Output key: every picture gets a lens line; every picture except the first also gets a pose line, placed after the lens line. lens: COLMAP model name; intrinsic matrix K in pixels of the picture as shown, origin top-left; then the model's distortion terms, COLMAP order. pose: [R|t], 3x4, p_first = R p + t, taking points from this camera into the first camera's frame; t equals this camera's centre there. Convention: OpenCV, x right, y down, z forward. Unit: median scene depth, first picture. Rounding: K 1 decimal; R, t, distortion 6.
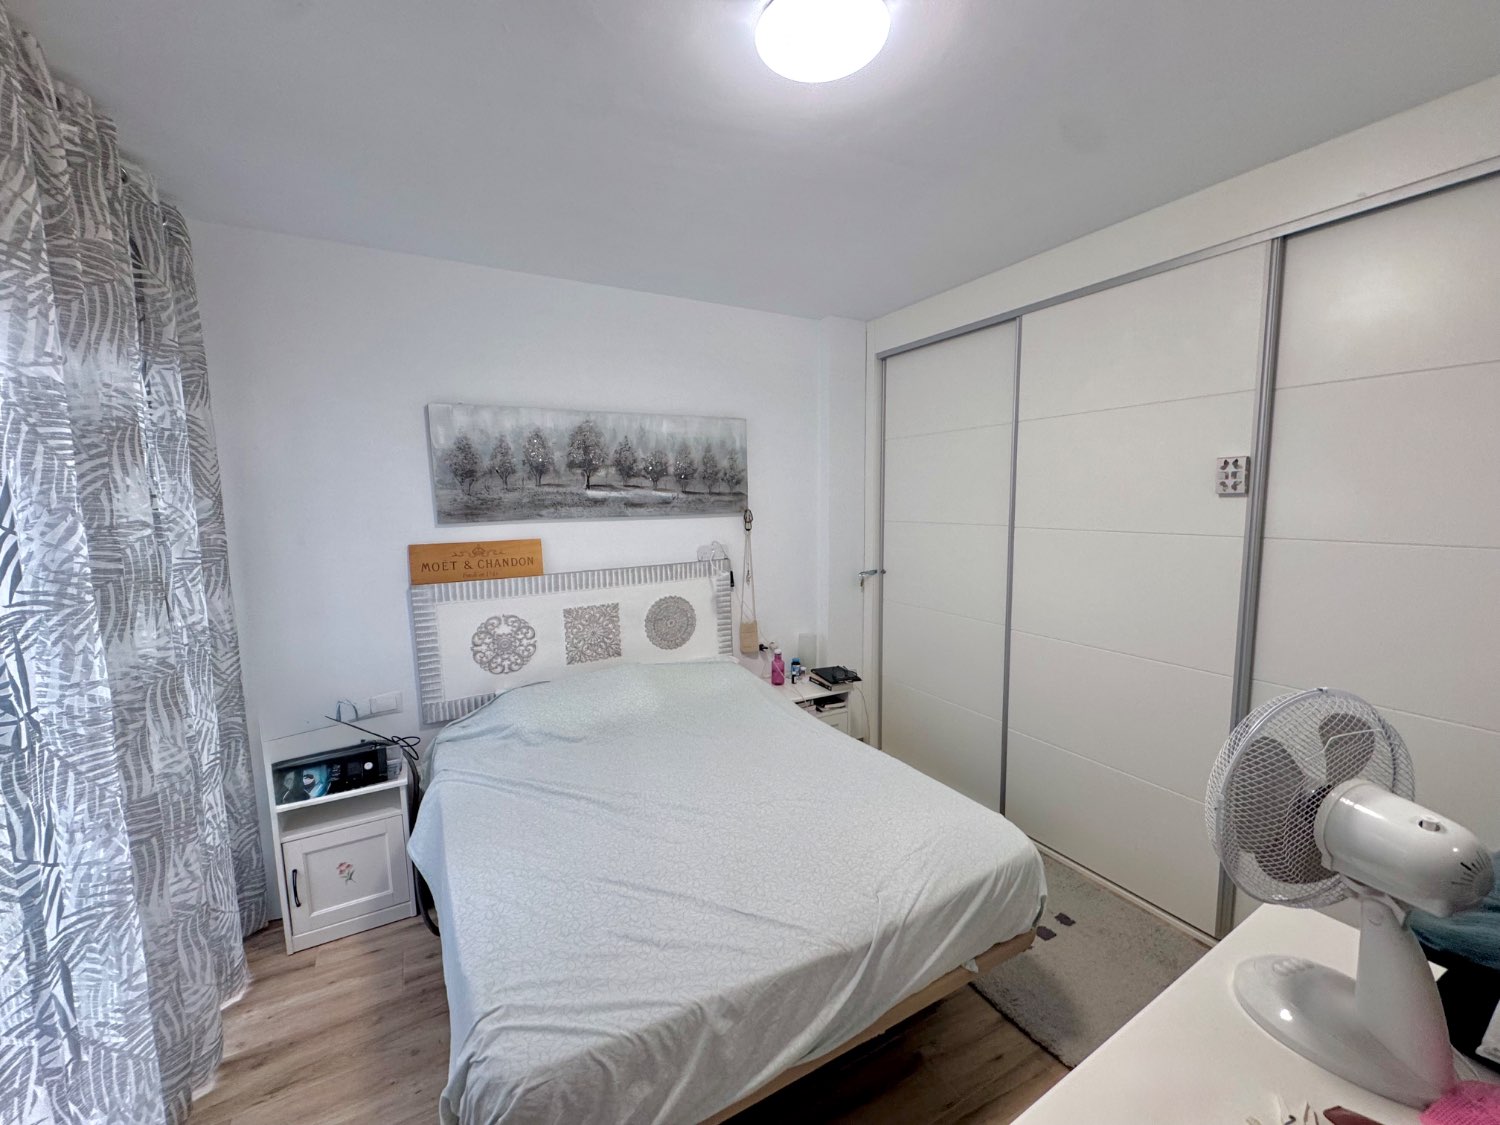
lens RADIAL K [[603.0, 0, 750.0], [0, 603.0, 562.5], [0, 0, 1]] dist [-0.002714, 0.000618]
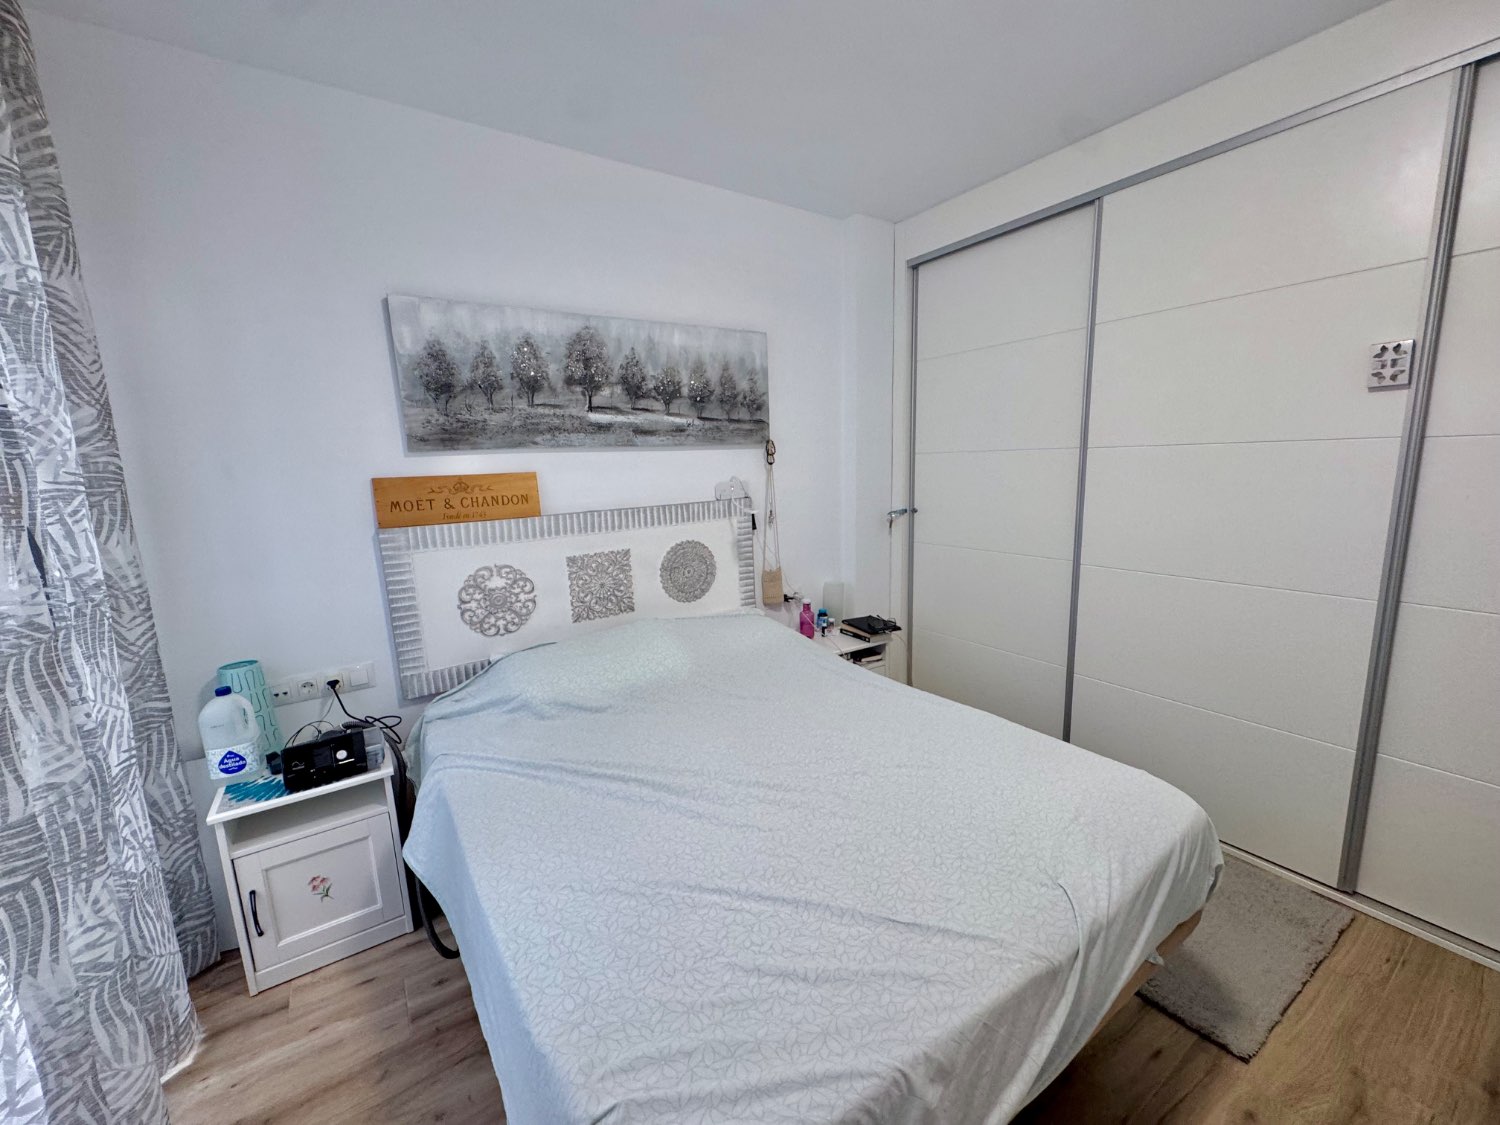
lens RADIAL K [[603.0, 0, 750.0], [0, 603.0, 562.5], [0, 0, 1]] dist [-0.002714, 0.000618]
pose [[0.996451, -0.030133, 0.078593, -0.155755], [0.025683, 0.998042, 0.057032, 0.056107], [-0.080157, -0.054811, 0.995274, 0.187923]]
